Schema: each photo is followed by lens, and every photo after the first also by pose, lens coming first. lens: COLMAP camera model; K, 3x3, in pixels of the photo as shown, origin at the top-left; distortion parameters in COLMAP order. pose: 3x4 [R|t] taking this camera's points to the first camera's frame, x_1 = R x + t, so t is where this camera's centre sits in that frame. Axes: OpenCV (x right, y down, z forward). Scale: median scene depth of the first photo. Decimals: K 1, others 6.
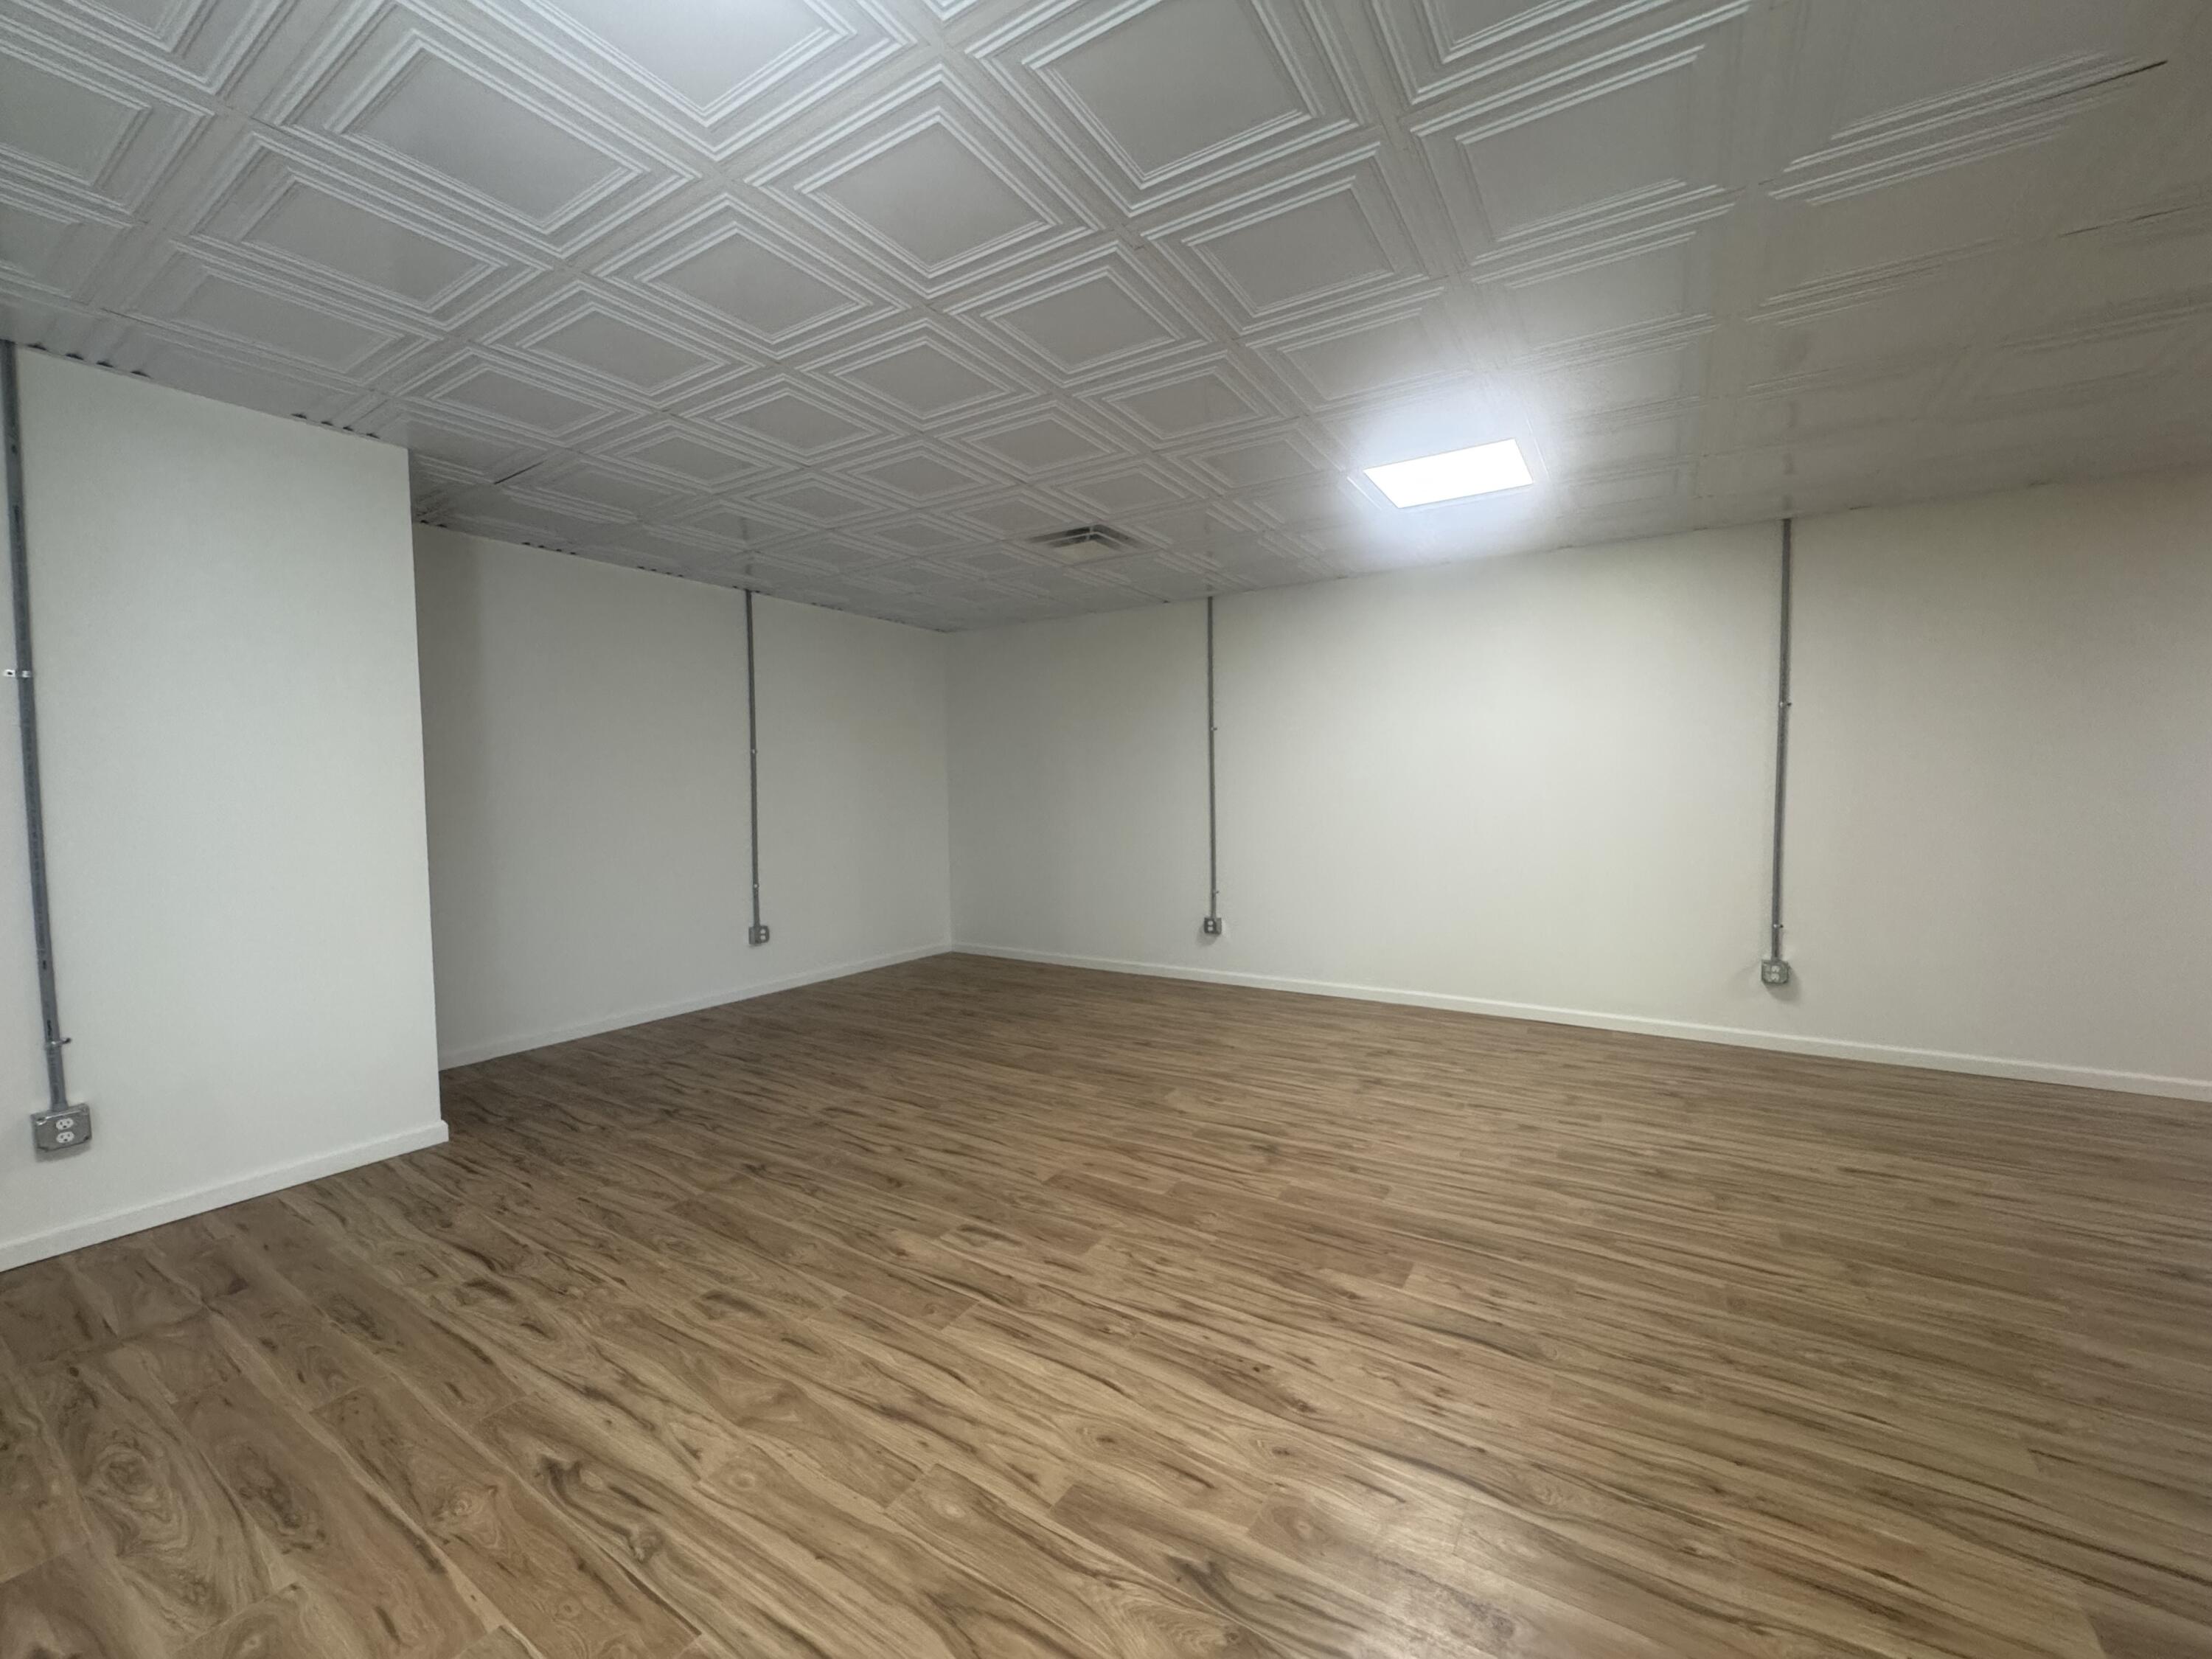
lens RADIAL K [[882.6, 0, 1096.3], [0, 882.6, 817.8], [0, 0, 1]] dist [-0.001860, -0.000587]
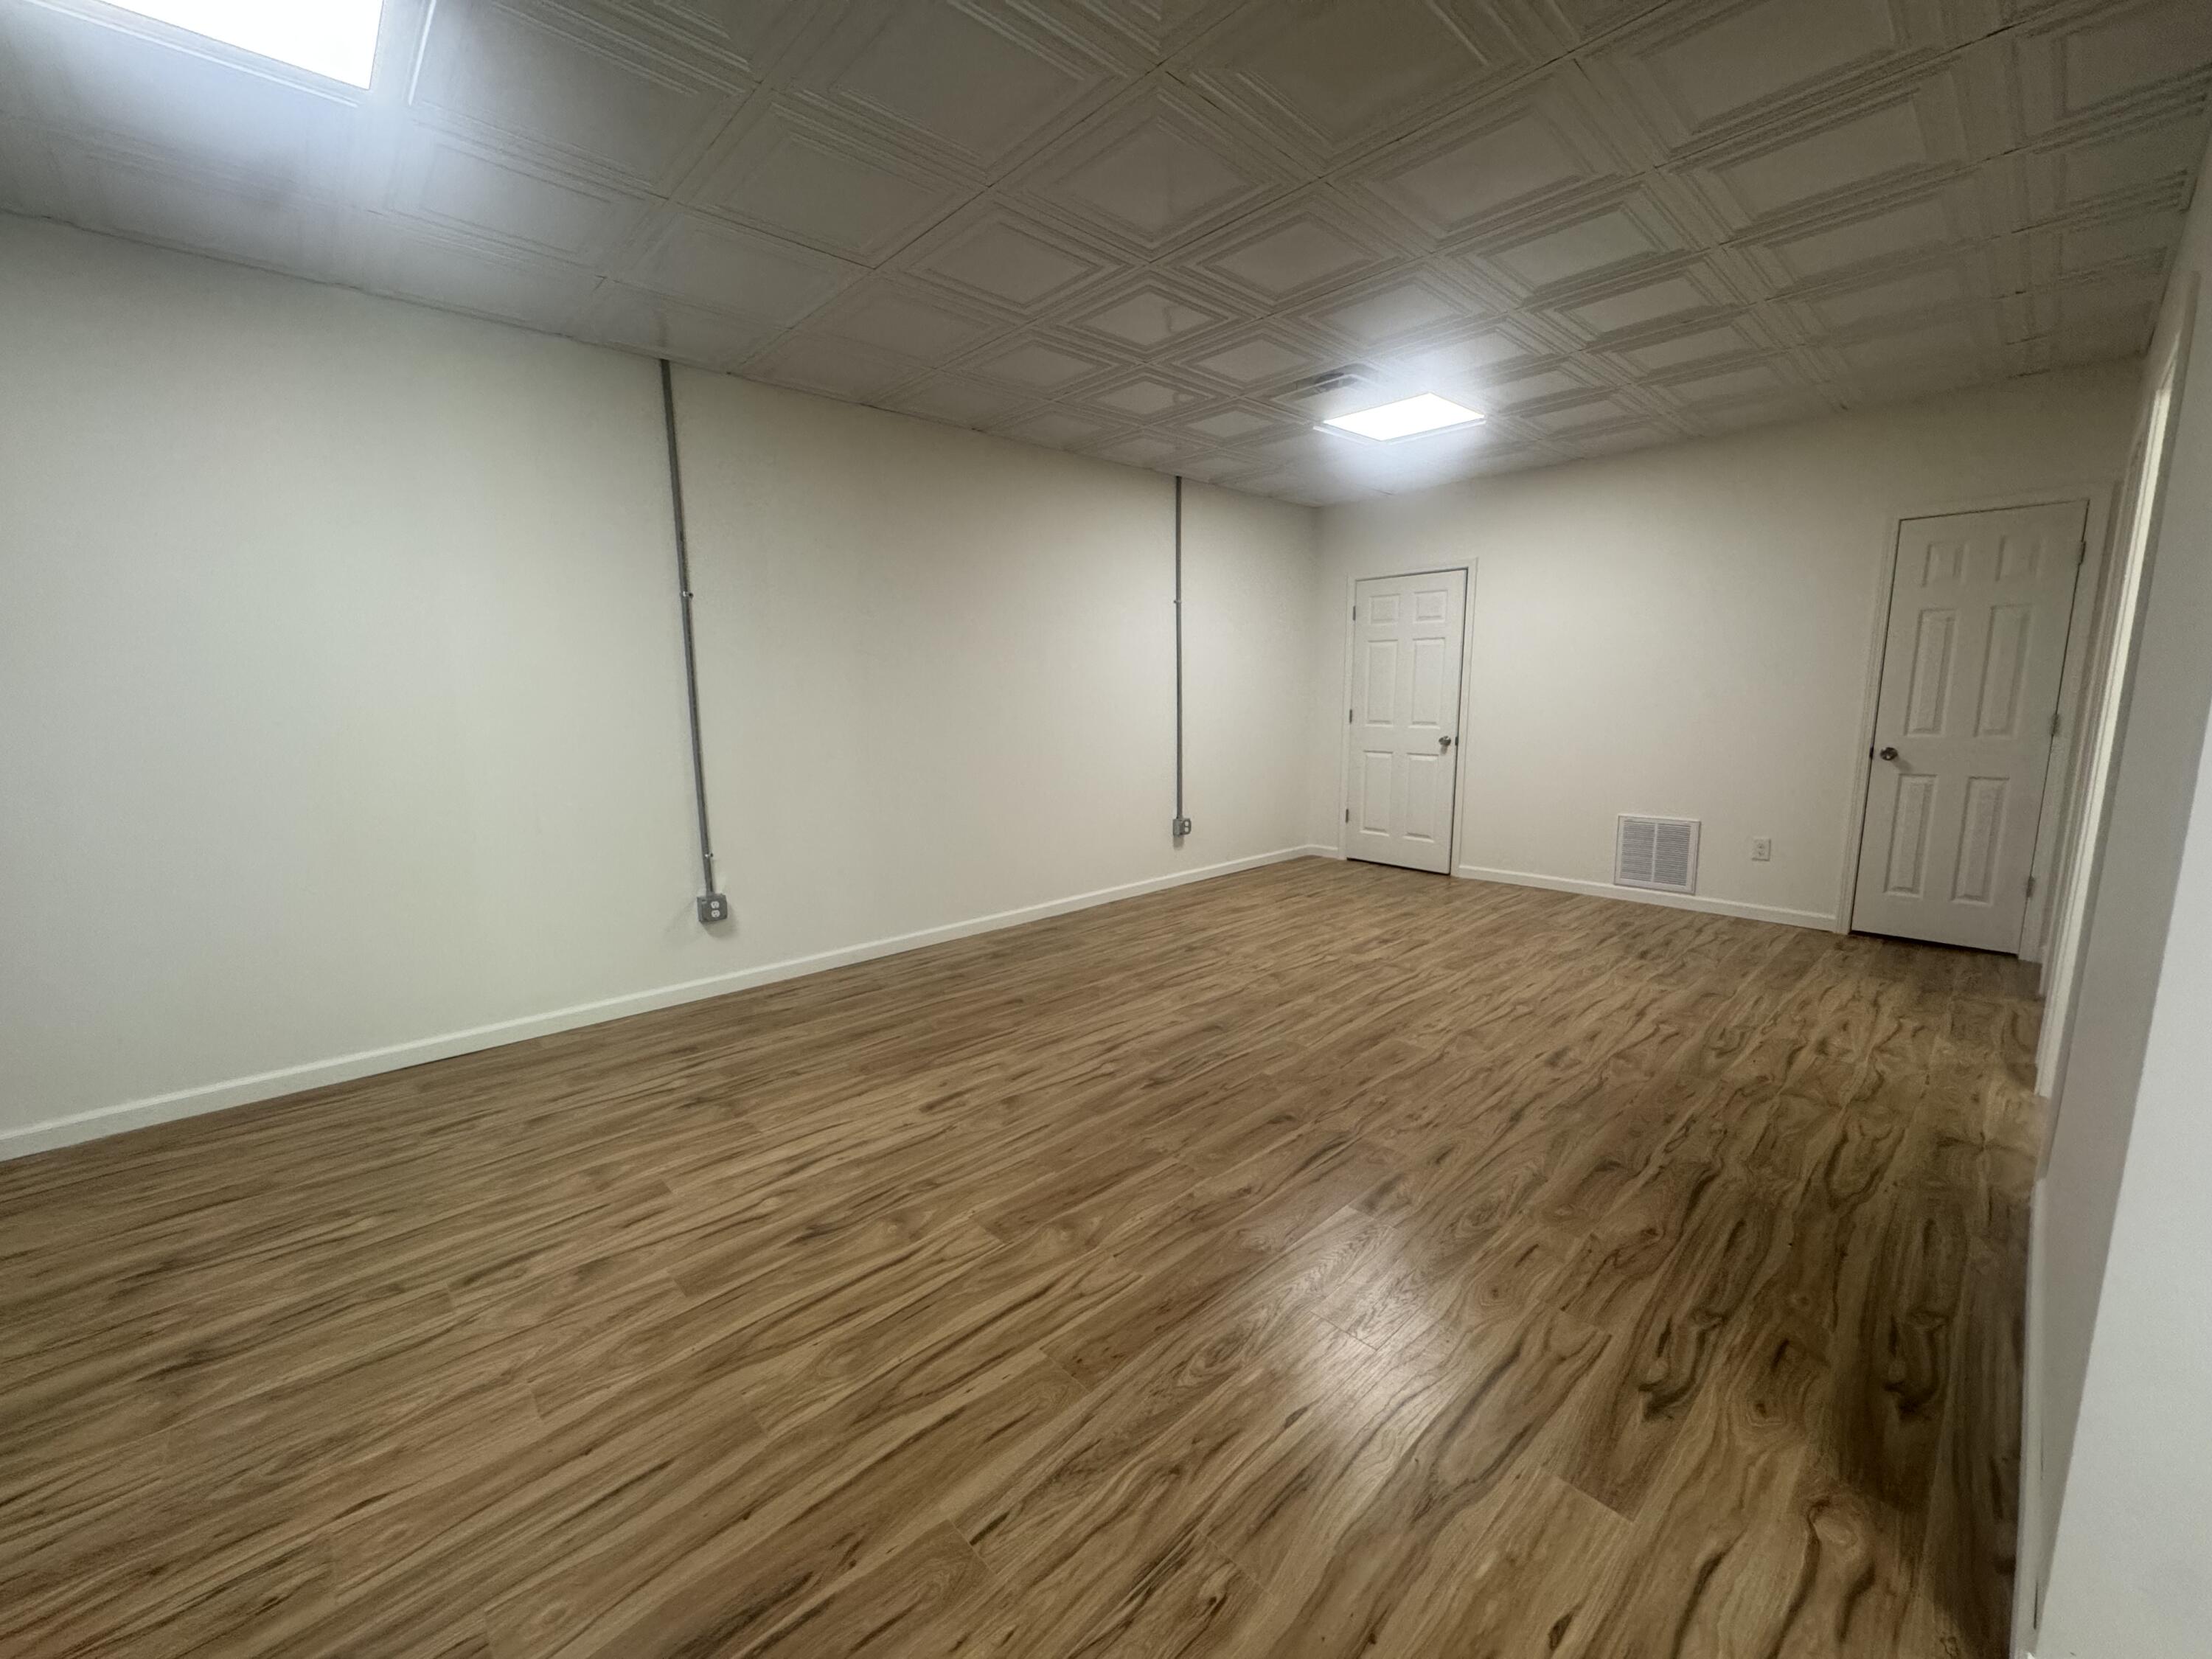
lens RADIAL K [[882.6, 0, 1101.0], [0, 882.6, 831.4], [0, 0, 1]] dist [-0.001860, -0.000587]
pose [[0.245811, -0.143707, 0.958606, 0.051843], [0.046919, 0.989554, 0.136315, -0.001121], [-0.968181, 0.011470, 0.249986, 0.518750]]
